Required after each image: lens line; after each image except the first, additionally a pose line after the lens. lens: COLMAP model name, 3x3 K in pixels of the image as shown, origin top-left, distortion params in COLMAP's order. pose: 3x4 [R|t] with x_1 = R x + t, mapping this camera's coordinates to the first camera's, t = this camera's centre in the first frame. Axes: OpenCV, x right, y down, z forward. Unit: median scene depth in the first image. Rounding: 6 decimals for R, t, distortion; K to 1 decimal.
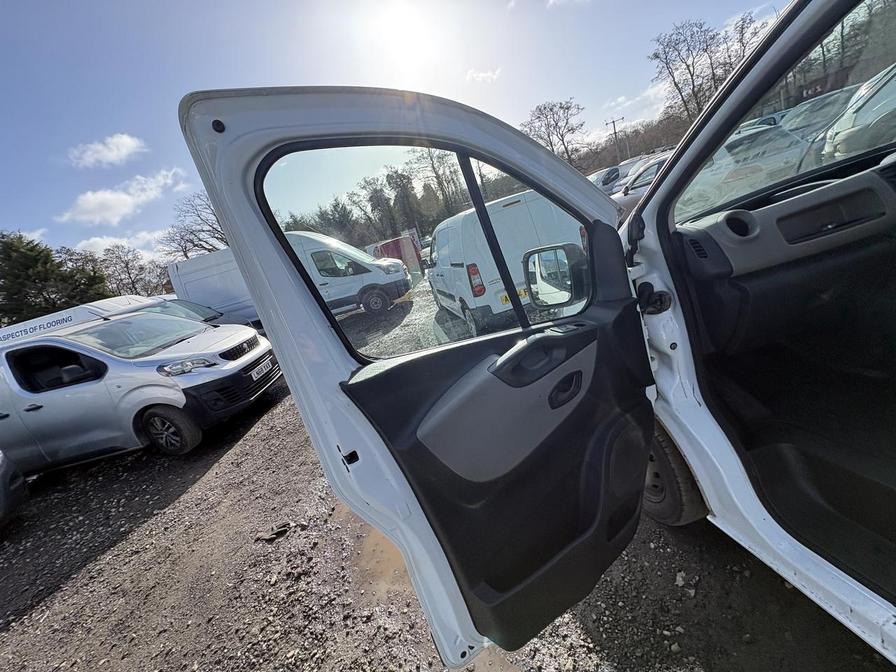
lens RADIAL K [[355.6, 0, 447.4], [0, 355.6, 338.3], [0, 0, 1]] dist [0.000763, -0.000525]
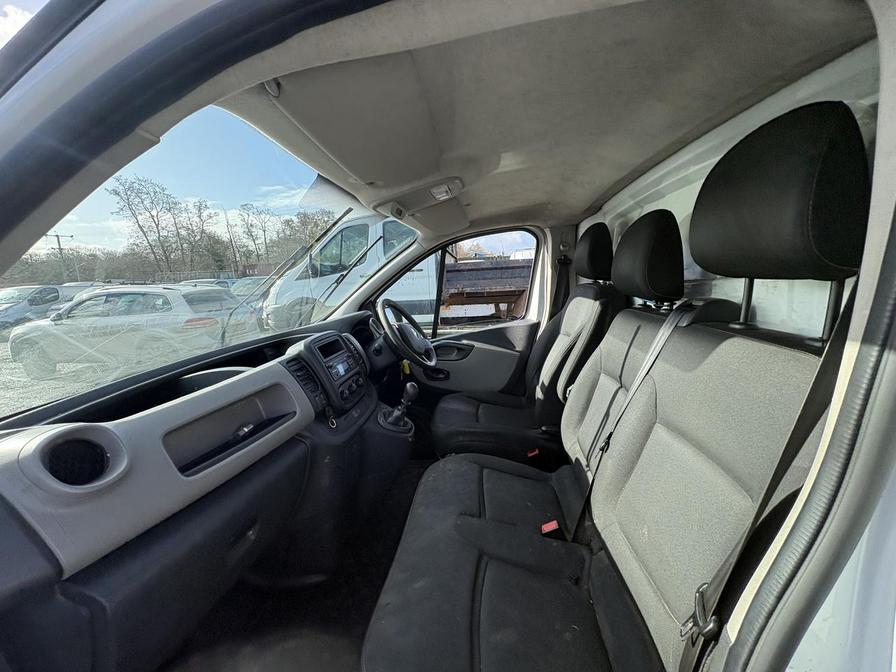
lens RADIAL K [[355.6, 0, 451.1], [0, 355.6, 332.6], [0, 0, 1]] dist [0.000763, -0.000525]
pose [[0.312302, 0.134529, 0.940409, 0.384619], [0.235341, 0.948109, -0.213786, -0.198242], [-0.920371, 0.288082, 0.264436, 0.274948]]
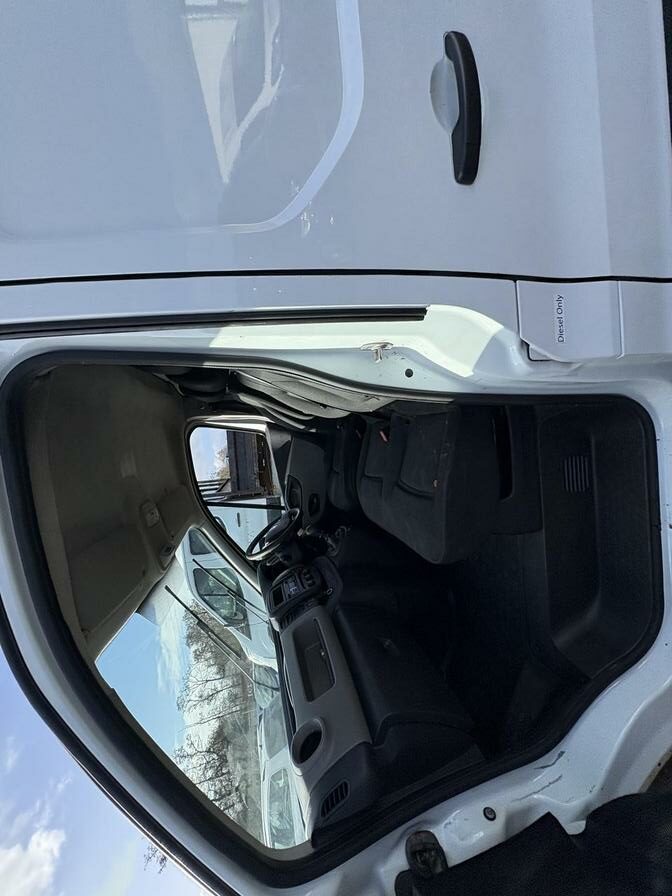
lens RADIAL K [[355.6, 0, 328.7], [0, 355.6, 447.1], [0, 0, 1]] dist [0.000763, -0.000525]
pose [[0.069050, -0.237430, 0.968947, 0.153495], [0.948016, -0.286819, -0.137841, 0.024289], [0.310640, 0.928096, 0.205283, 0.169882]]
